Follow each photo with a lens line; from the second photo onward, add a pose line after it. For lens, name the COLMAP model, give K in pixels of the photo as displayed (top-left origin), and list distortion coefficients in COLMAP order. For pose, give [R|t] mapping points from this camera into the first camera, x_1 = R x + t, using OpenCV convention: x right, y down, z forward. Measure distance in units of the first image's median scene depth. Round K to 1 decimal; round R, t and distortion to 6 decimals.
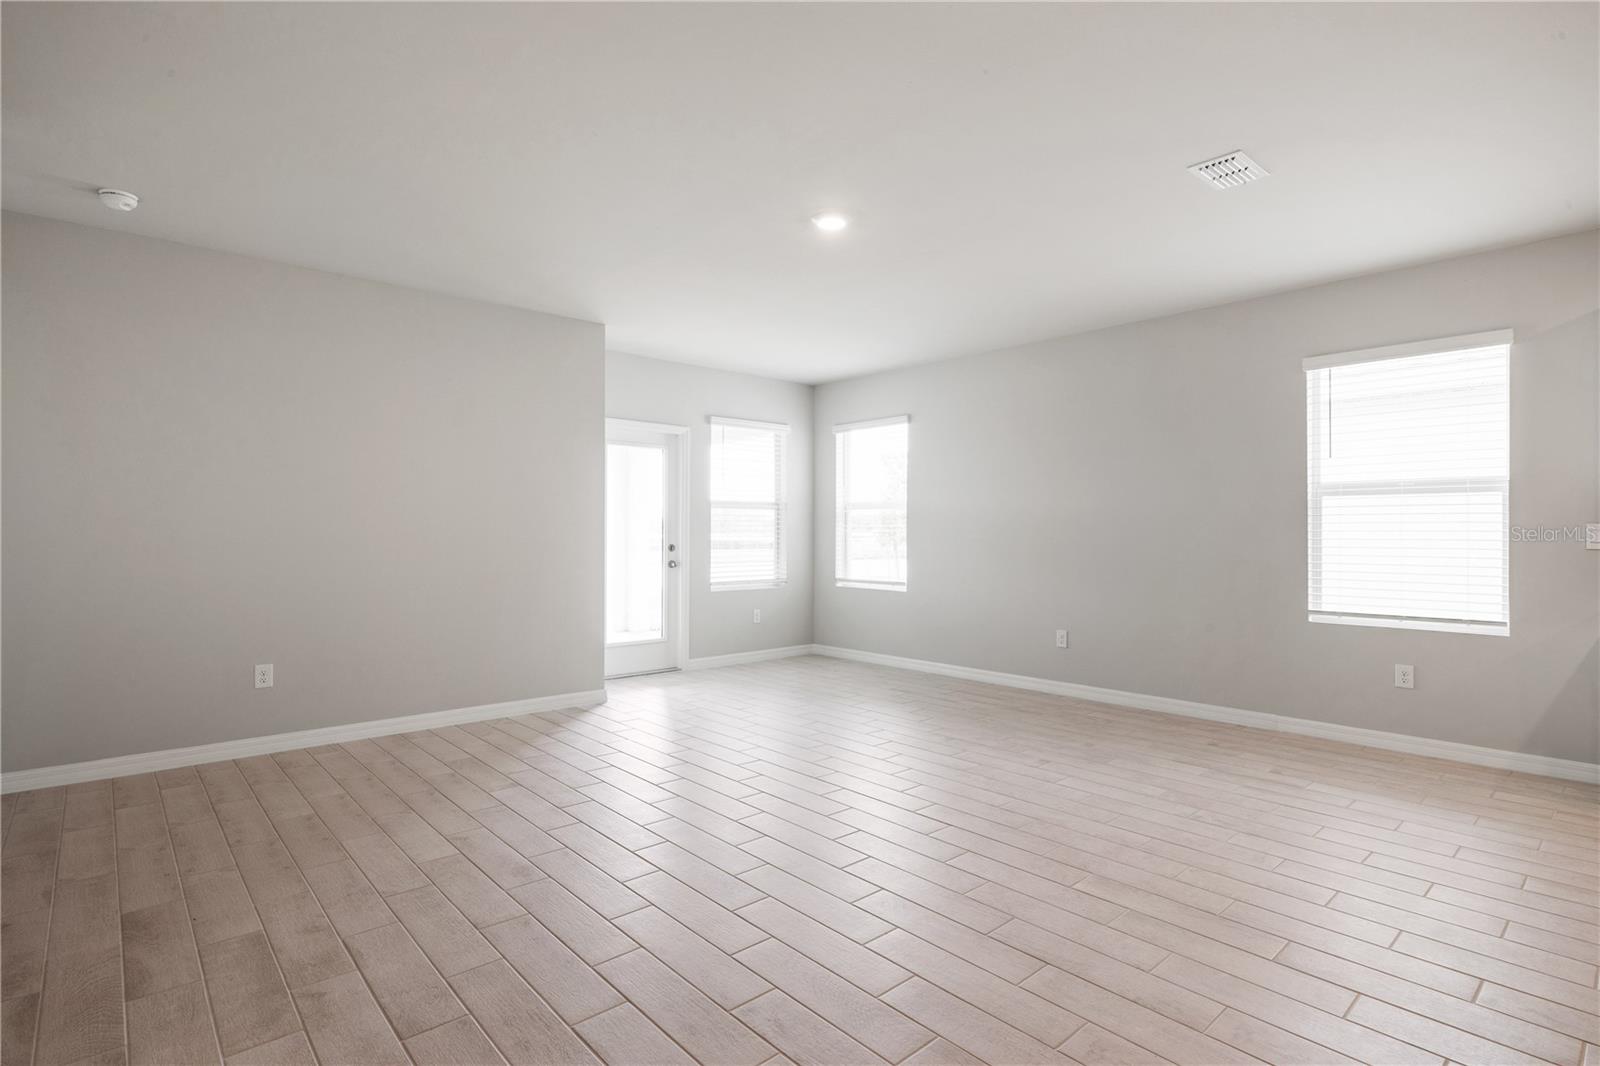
lens RADIAL K [[785.5, 0, 807.0], [0, 785.5, 532.5], [0, 0, 1]] dist [-0.011109, 0.002509]
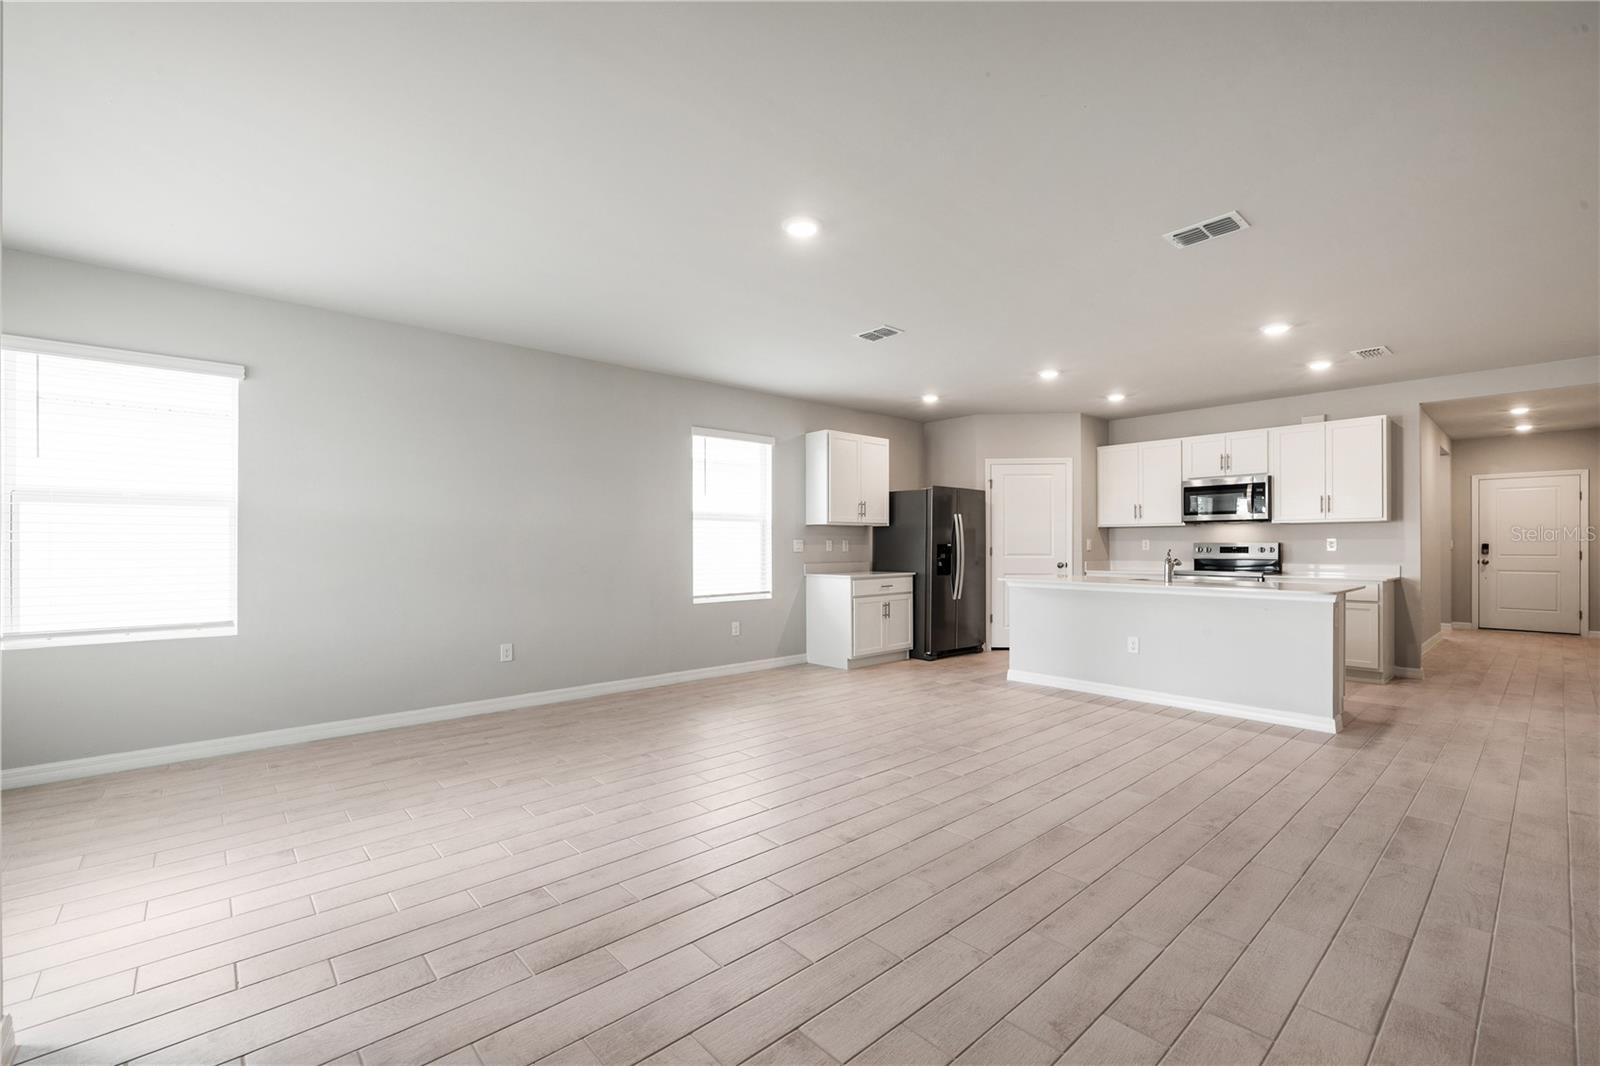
lens RADIAL K [[671.5, 0, 803.1], [0, 671.5, 546.4], [0, 0, 1]] dist [0.000105, -0.001073]
pose [[0.010379, -0.002429, 0.999943, -0.639933], [0.000581, 0.999997, 0.002423, 0.001476], [-0.999946, 0.000556, 0.010380, 0.780982]]
